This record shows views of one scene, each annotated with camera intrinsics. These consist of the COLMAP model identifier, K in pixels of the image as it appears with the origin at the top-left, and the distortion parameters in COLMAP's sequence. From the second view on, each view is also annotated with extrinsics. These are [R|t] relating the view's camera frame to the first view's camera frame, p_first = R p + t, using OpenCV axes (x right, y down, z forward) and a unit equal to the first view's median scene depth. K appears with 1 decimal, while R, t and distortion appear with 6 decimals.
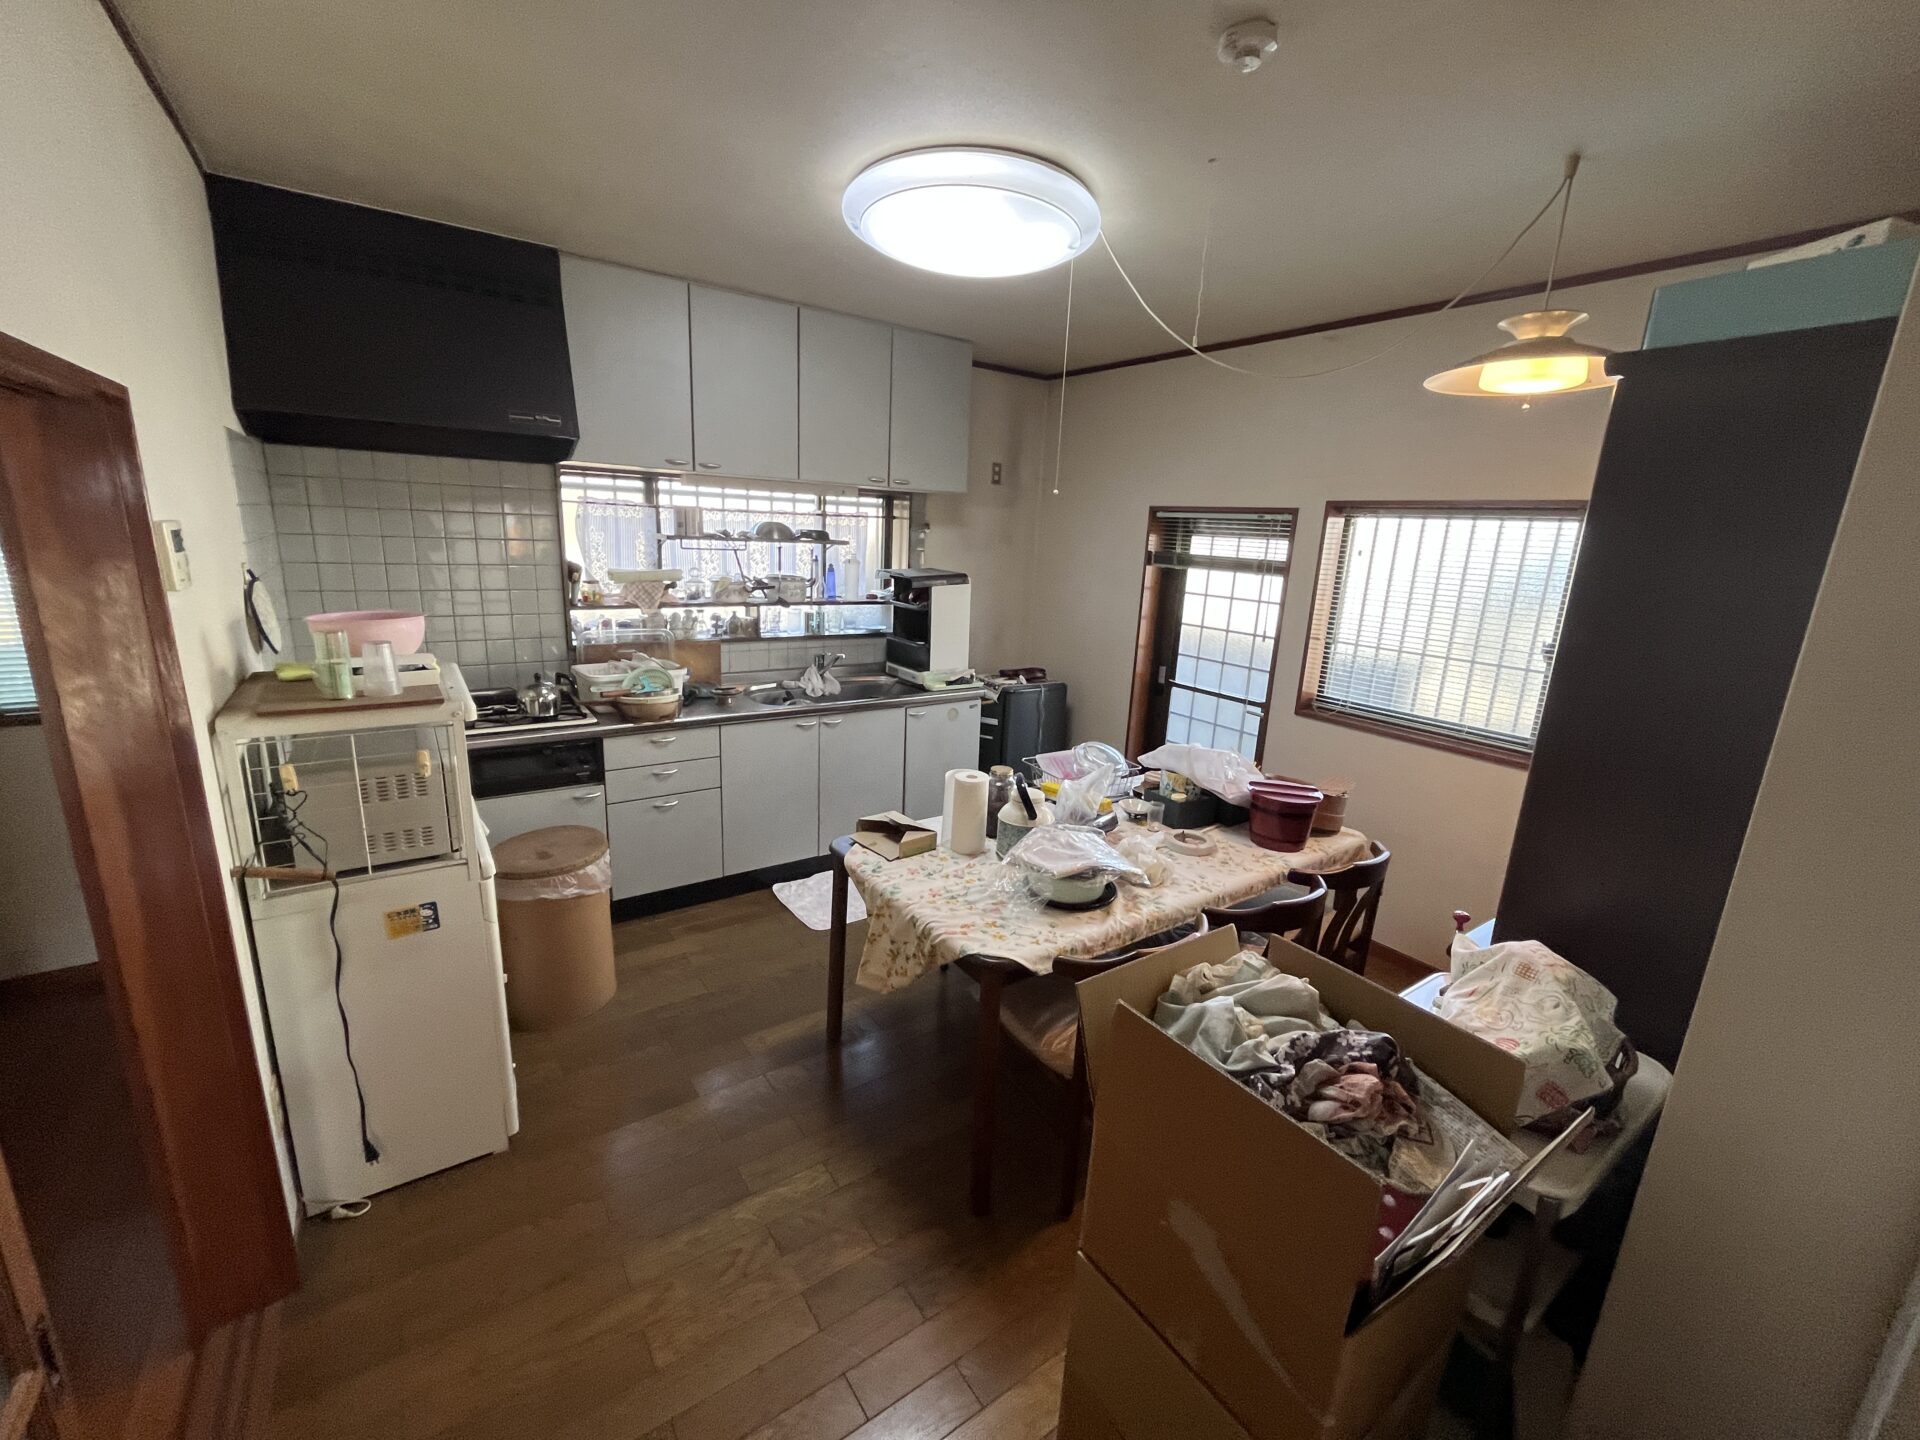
lens RADIAL K [[778.2, 0, 957.7], [0, 778.2, 716.4], [0, 0, 1]] dist [0.000427, 0.000043]
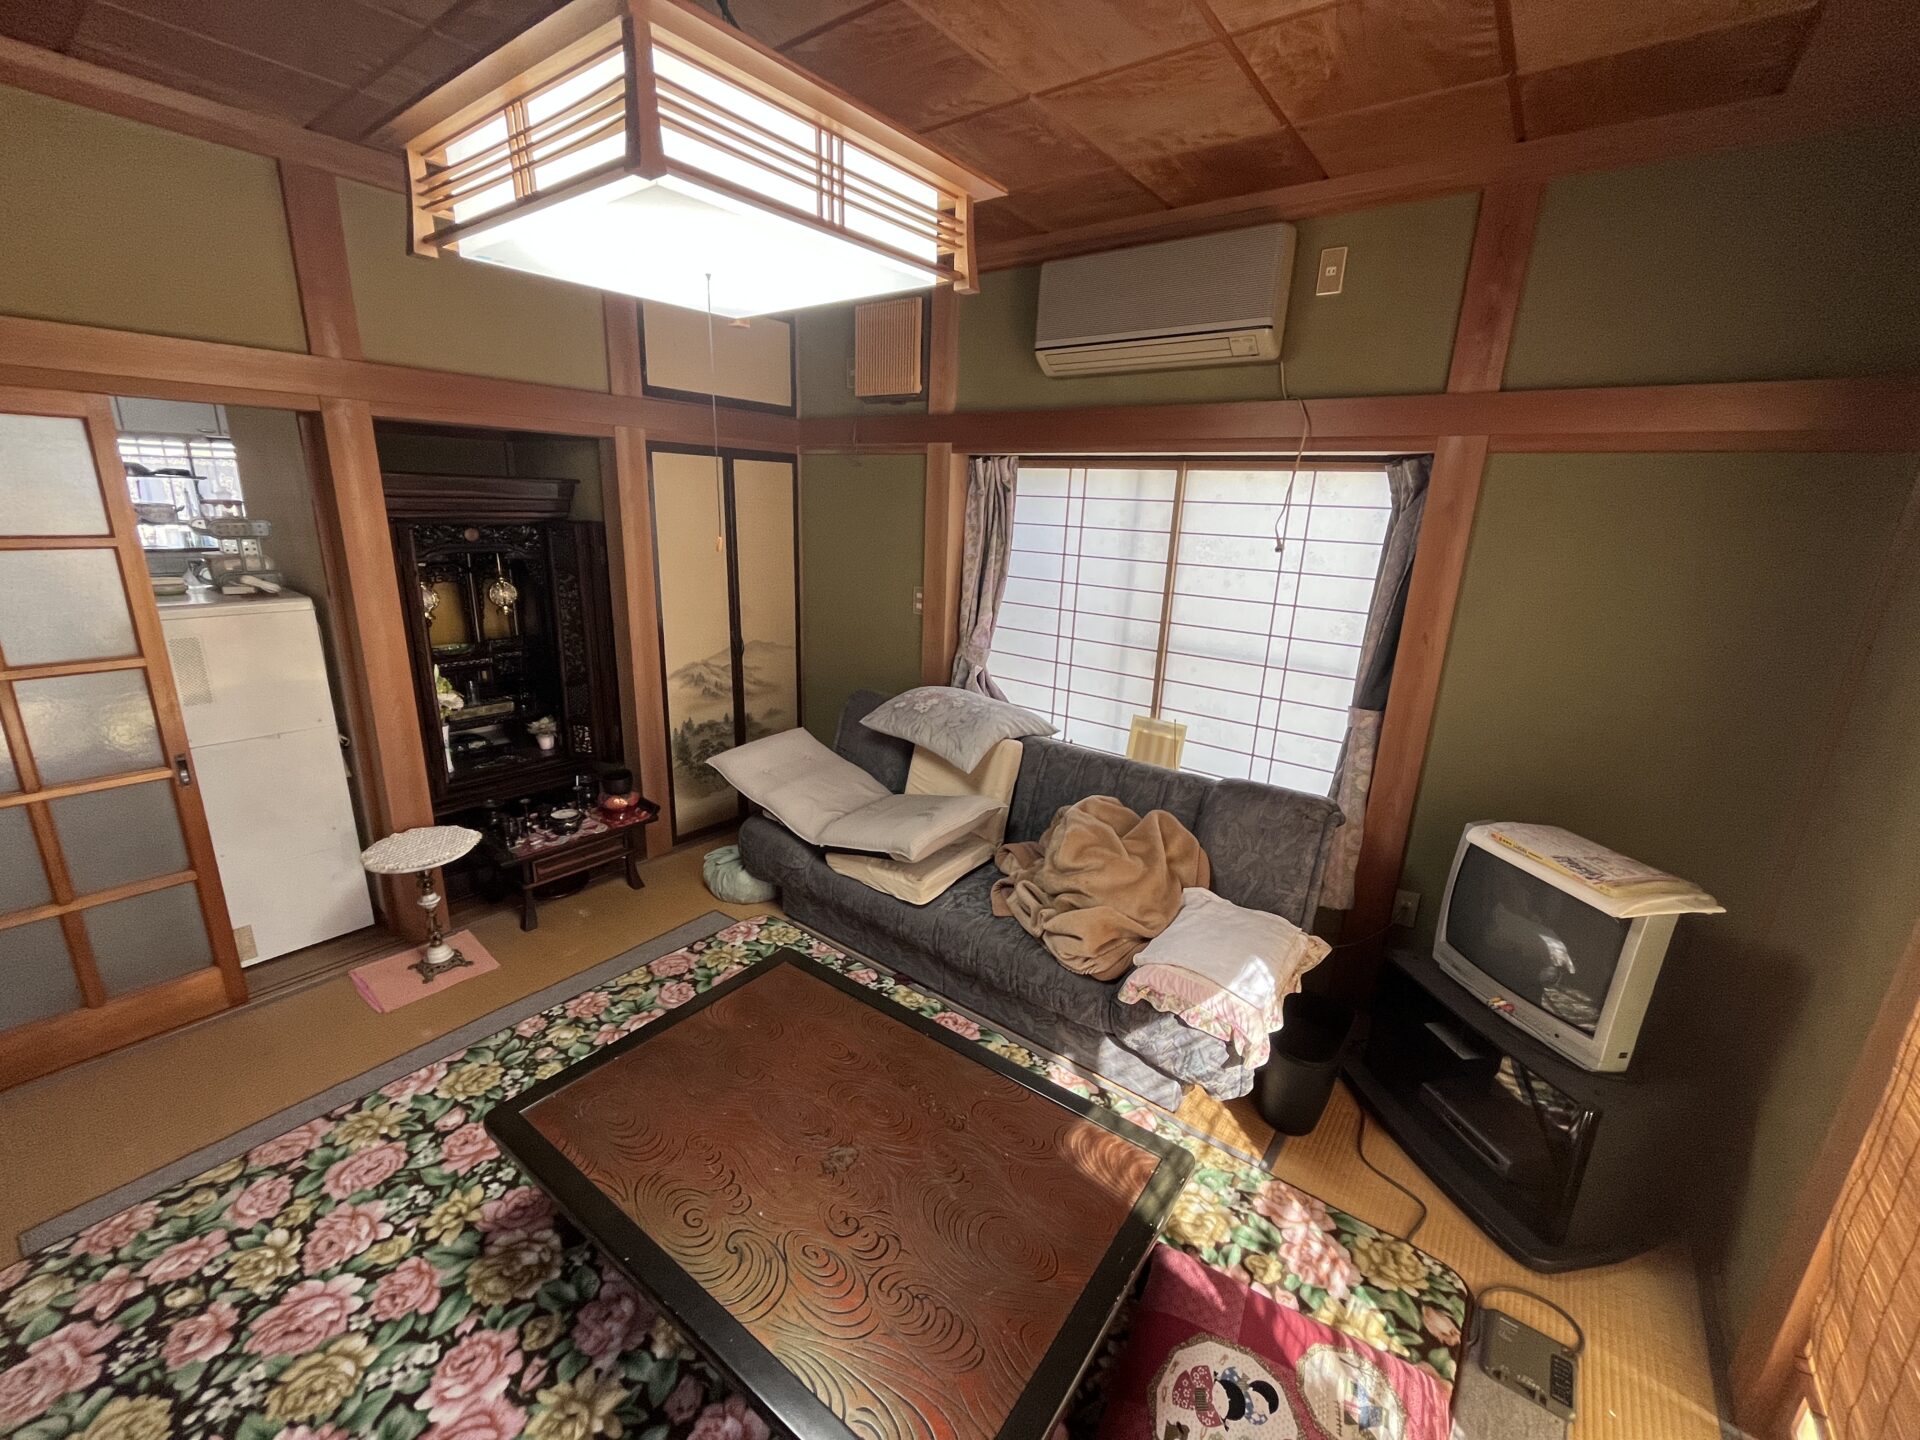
lens RADIAL K [[778.2, 0, 960.5], [0, 778.2, 716.9], [0, 0, 1]] dist [0.000427, 0.000043]
pose [[0.312856, 0.225372, -0.922675, 1.534403], [-0.252317, 0.956256, 0.148020, -0.365241], [0.915673, 0.186497, 0.356036, 1.810151]]
